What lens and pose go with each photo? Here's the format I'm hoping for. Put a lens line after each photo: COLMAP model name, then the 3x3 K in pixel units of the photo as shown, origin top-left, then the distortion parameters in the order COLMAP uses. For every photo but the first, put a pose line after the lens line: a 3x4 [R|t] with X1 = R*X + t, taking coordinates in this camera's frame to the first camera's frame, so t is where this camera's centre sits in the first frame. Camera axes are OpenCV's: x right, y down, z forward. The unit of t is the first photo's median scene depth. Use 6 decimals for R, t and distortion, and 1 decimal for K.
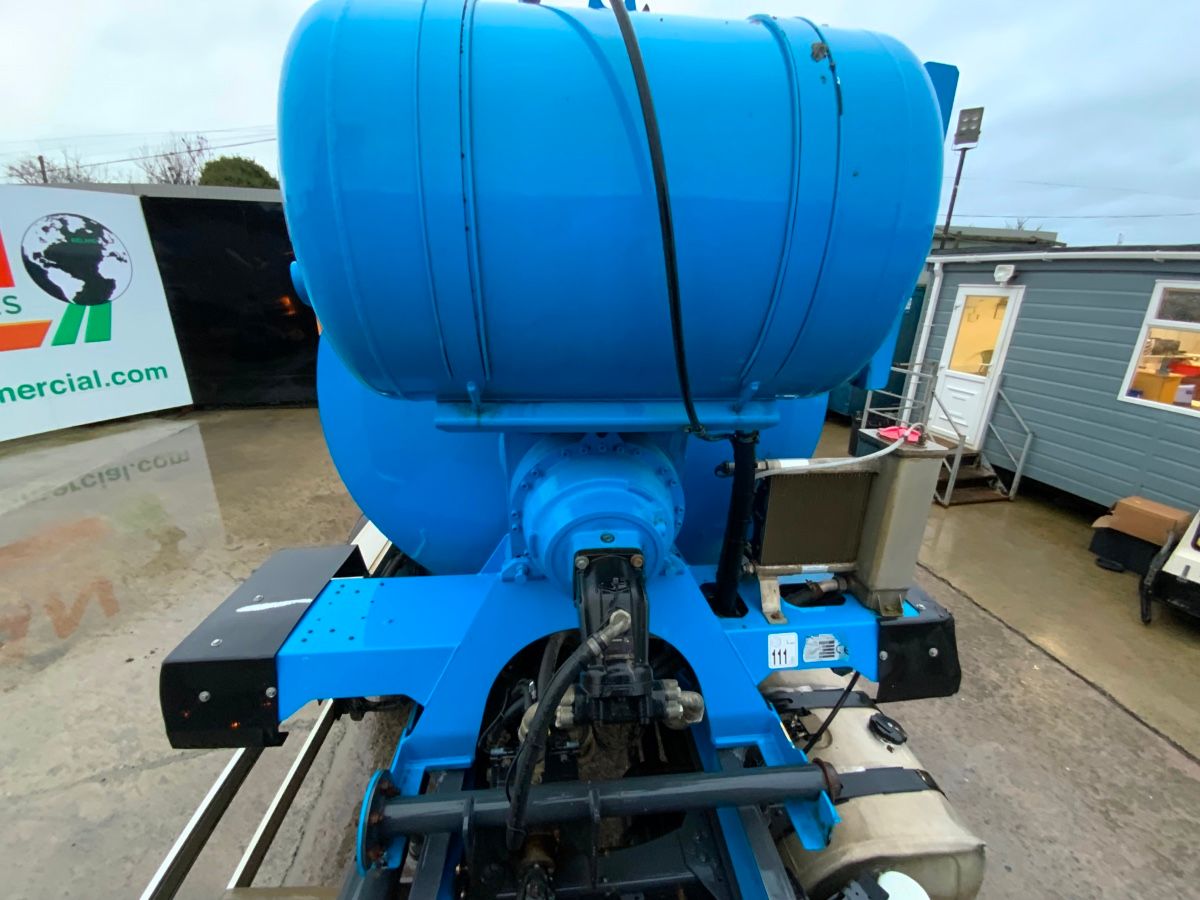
lens RADIAL K [[475.7, 0, 599.2], [0, 475.7, 448.8], [0, 0, 1]] dist [0.022252, -0.018786]
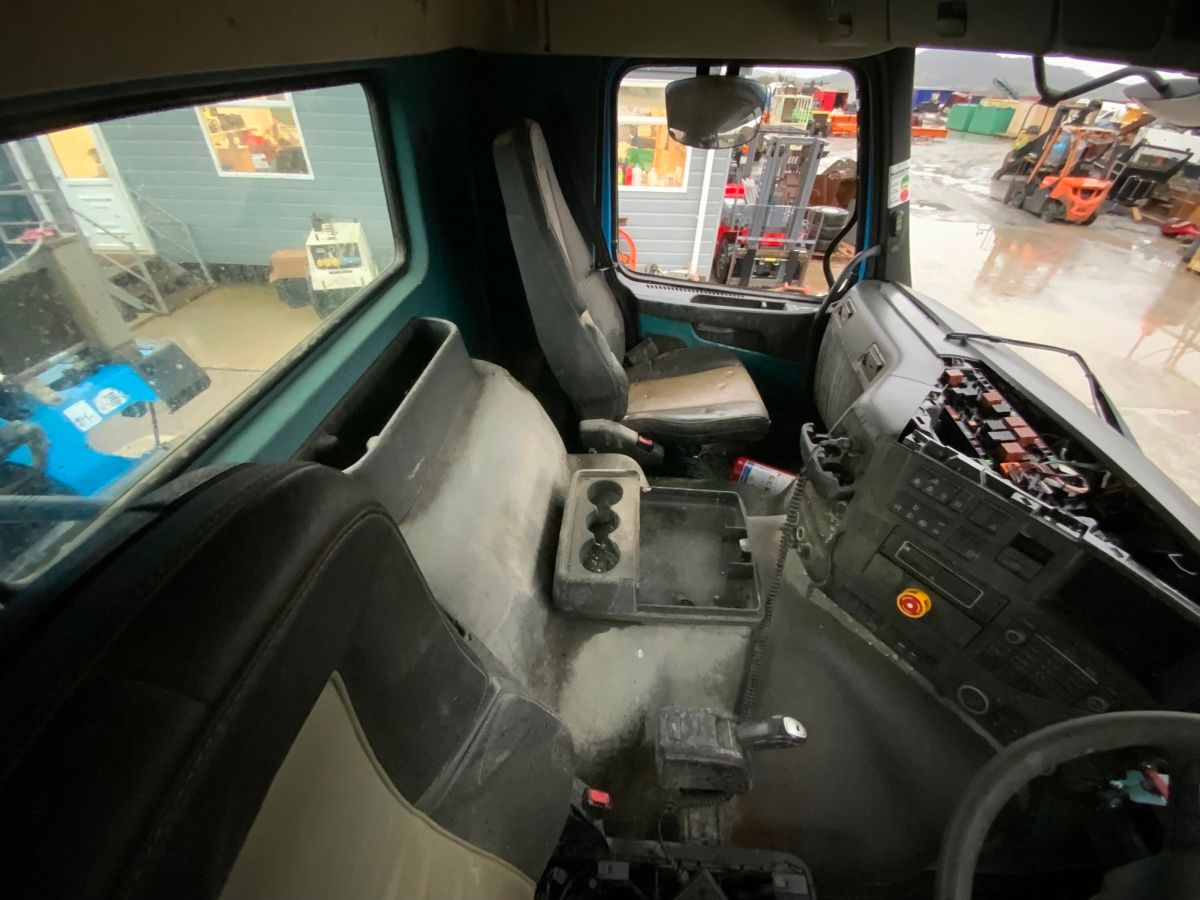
lens RADIAL K [[475.7, 0, 599.2], [0, 475.7, 448.8], [0, 0, 1]] dist [0.022252, -0.018786]
pose [[0.171256, -0.609465, 0.774095, -0.431814], [0.285108, 0.782742, 0.553198, 0.149083], [-0.943072, 0.125962, 0.307813, -0.726314]]
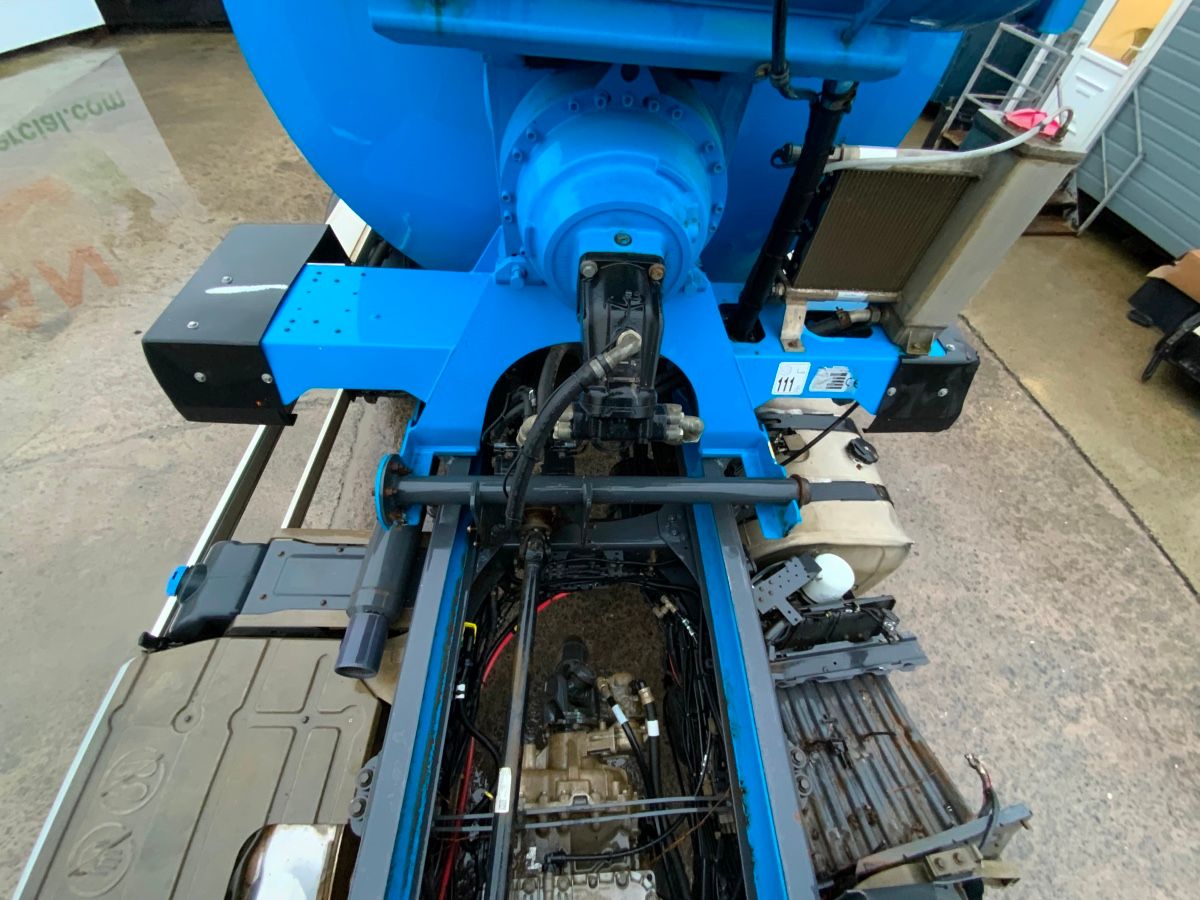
lens RADIAL K [[475.7, 0, 599.2], [0, 475.7, 448.8], [0, 0, 1]] dist [0.022252, -0.018786]
pose [[0.996999, 0.076222, 0.013542, -0.004004], [-0.070795, 0.826902, 0.557872, 0.023845], [0.031324, -0.557156, 0.829817, 0.097470]]
